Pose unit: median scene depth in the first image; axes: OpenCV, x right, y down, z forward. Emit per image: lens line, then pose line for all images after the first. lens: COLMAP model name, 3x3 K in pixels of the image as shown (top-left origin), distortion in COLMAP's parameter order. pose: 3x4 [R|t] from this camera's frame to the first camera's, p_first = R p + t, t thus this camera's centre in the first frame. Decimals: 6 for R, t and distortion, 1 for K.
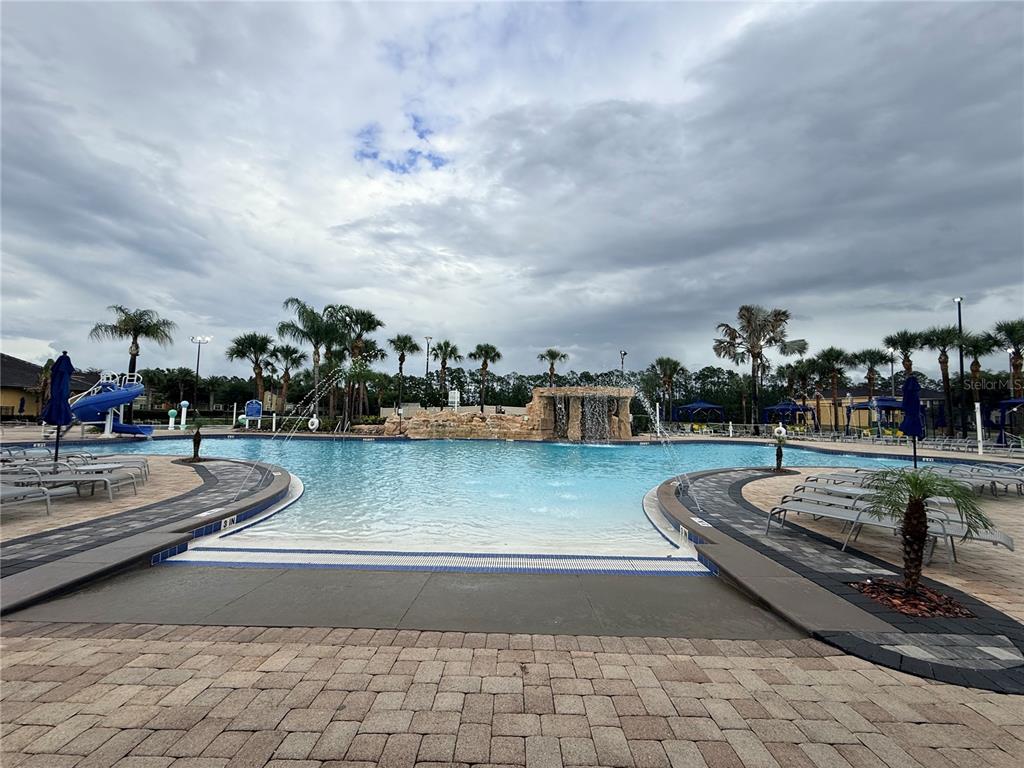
lens RADIAL K [[407.4, 0, 514.5], [0, 407.4, 390.2], [0, 0, 1]] dist [0.024914, 0.000070]
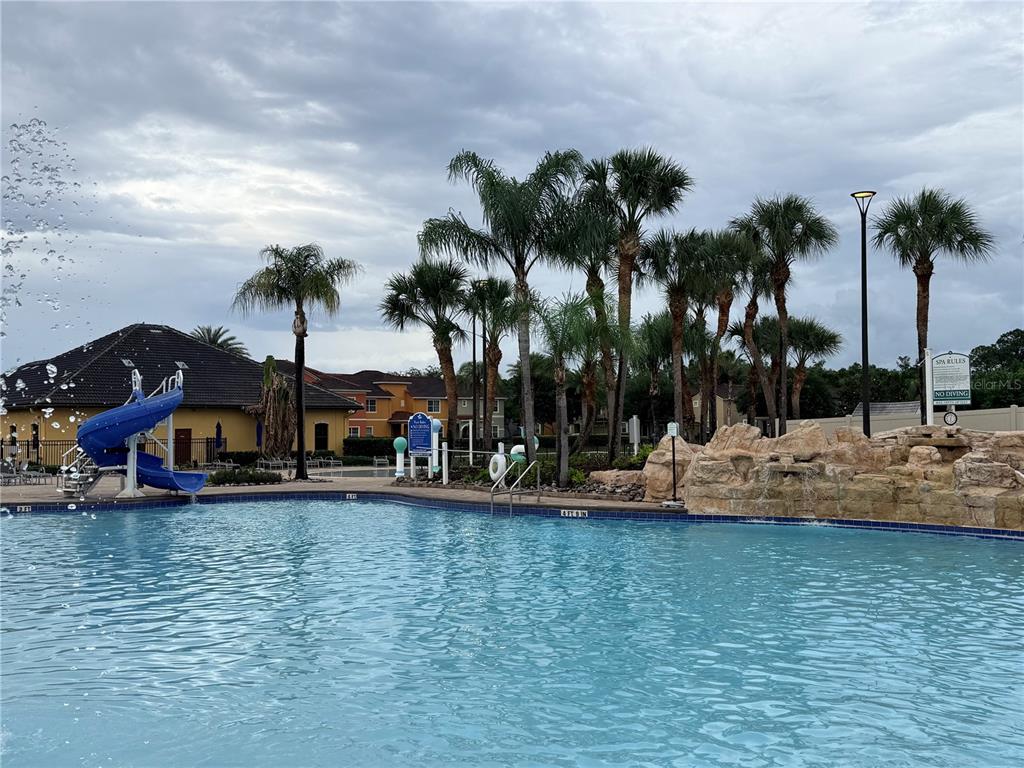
lens RADIAL K [[986.3, 0, 505.6], [0, 986.3, 382.4], [0, 0, 1]] dist [0.138308, -0.307570]
pose [[0.688594, -0.060291, -0.722637, 0.153435], [0.062899, 0.997748, -0.023308, 0.017925], [0.722414, -0.029403, 0.690835, 0.264420]]
